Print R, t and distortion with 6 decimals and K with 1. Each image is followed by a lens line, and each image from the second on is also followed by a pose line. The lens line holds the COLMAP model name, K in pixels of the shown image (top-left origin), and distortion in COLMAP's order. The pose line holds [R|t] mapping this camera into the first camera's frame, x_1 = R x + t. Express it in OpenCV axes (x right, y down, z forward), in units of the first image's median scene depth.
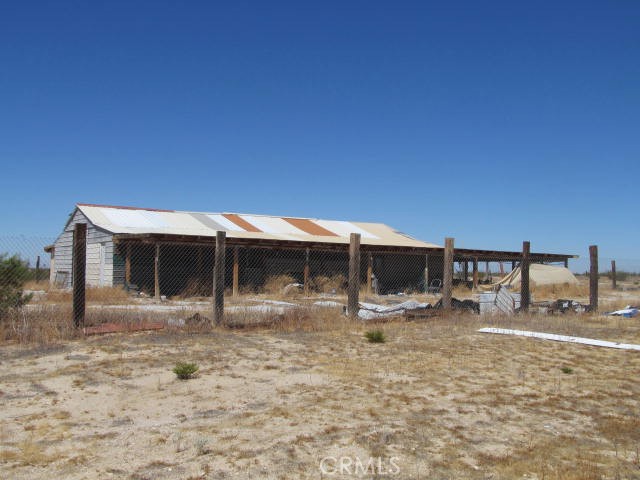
lens RADIAL K [[684.5, 0, 321.7], [0, 684.5, 240.1], [0, 0, 1]] dist [0.019648, 0.000000]
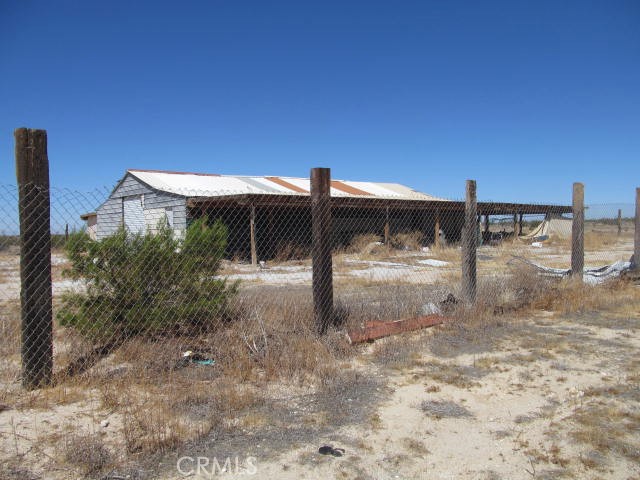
lens RADIAL K [[522.8, 0, 316.6], [0, 522.8, 239.9], [0, 0, 1]] dist [-0.004709, 0.001114]
pose [[0.993485, -0.039039, 0.107063, -0.186768], [0.031344, 0.996865, 0.072643, 0.002468], [-0.109563, -0.068814, 0.991595, 0.236453]]
